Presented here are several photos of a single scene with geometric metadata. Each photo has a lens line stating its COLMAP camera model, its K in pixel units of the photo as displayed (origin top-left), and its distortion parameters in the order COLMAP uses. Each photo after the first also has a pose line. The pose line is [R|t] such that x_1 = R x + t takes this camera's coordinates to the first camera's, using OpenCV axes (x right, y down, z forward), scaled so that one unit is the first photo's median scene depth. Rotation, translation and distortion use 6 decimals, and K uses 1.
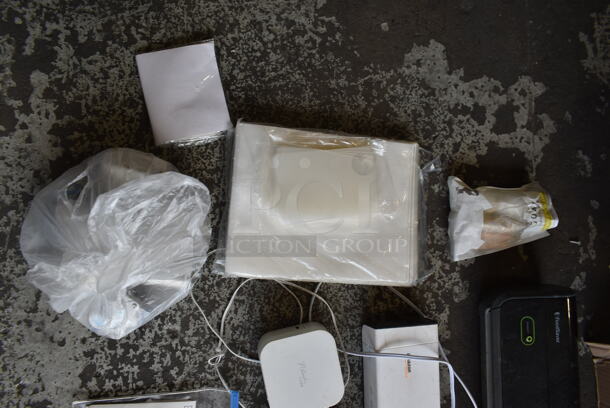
lens RADIAL K [[462.4, 0, 307.1], [0, 462.4, 204.3], [0, 0, 1]] dist [-0.025993, 0.015321]
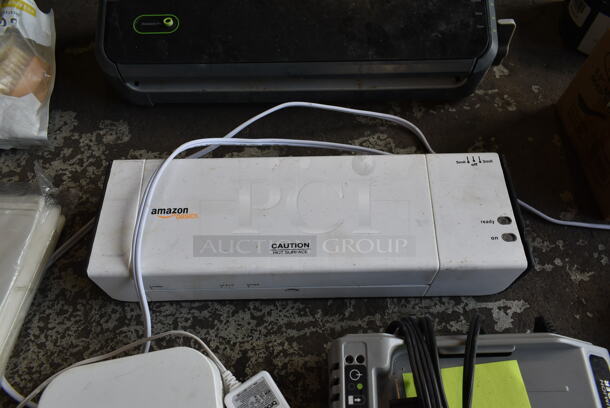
lens RADIAL K [[462.4, 0, 307.4], [0, 462.4, 201.1], [0, 0, 1]] dist [-0.025993, 0.015321]
pose [[0.007345, -0.956981, 0.290058, 0.083243], [0.999268, 0.017917, 0.033810, 0.479209], [-0.037552, 0.289598, 0.956412, 0.497153]]
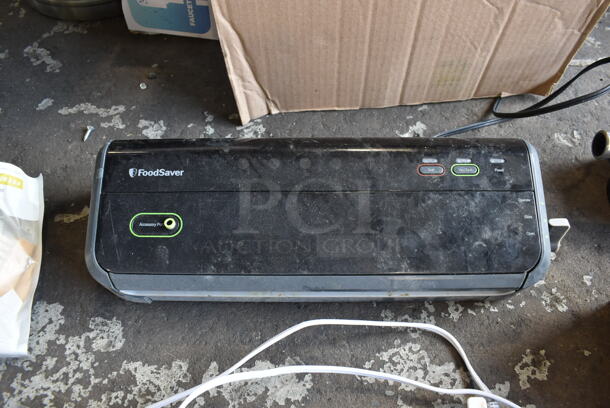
lens RADIAL K [[462.4, 0, 308.4], [0, 462.4, 202.8], [0, 0, 1]] dist [-0.025993, 0.015321]
pose [[0.018919, -0.941818, 0.335591, 0.343688], [0.999158, 0.030027, 0.027942, 0.453574], [-0.036393, 0.334780, 0.941593, 0.506153]]
